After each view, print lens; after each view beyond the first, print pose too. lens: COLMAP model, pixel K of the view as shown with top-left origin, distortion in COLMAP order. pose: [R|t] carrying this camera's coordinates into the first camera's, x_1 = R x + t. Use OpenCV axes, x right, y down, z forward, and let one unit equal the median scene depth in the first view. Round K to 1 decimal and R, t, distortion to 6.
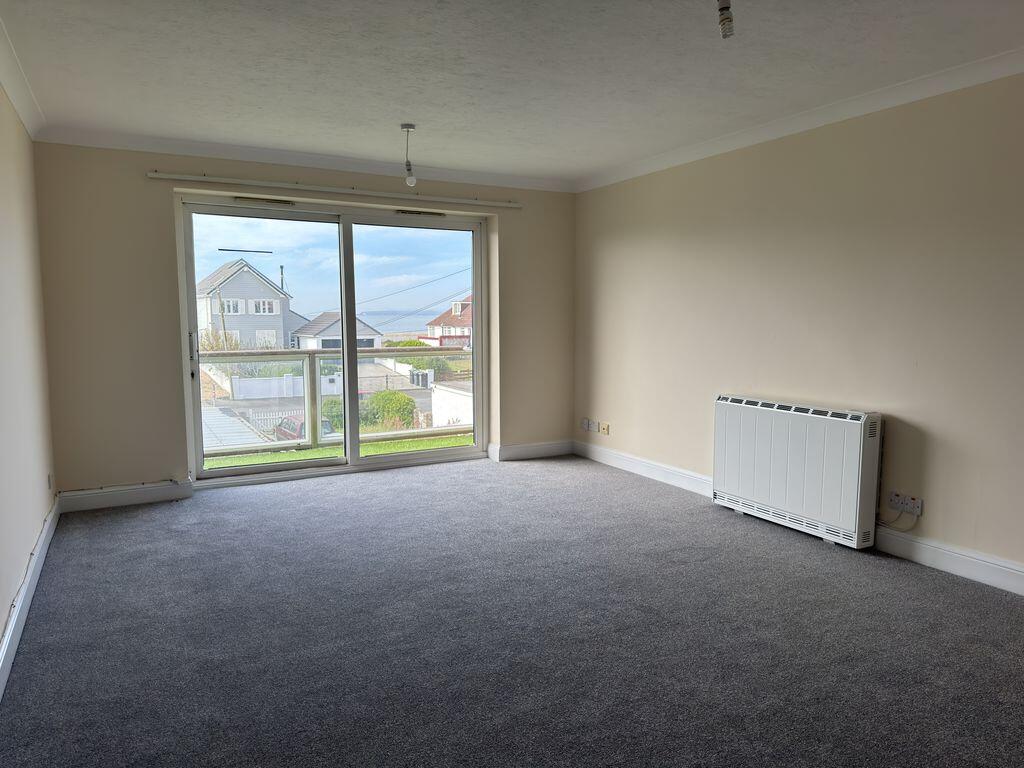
lens RADIAL K [[723.9, 0, 550.6], [0, 723.9, 388.6], [0, 0, 1]] dist [0.039510, -0.051888]
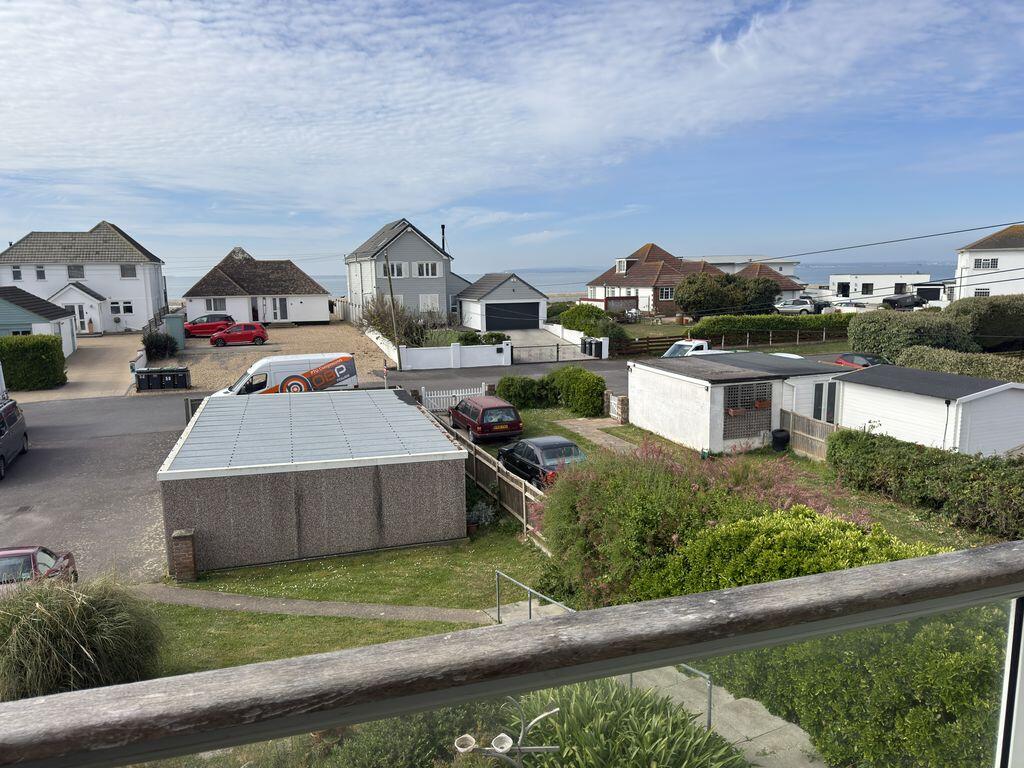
lens RADIAL K [[723.9, 0, 495.8], [0, 723.9, 384.7], [0, 0, 1]] dist [0.039510, -0.051888]
pose [[0.966913, 0.023419, -0.254028, -0.066703], [-0.009447, 0.998381, 0.056082, -0.016858], [0.254930, -0.051826, 0.965570, 0.108430]]
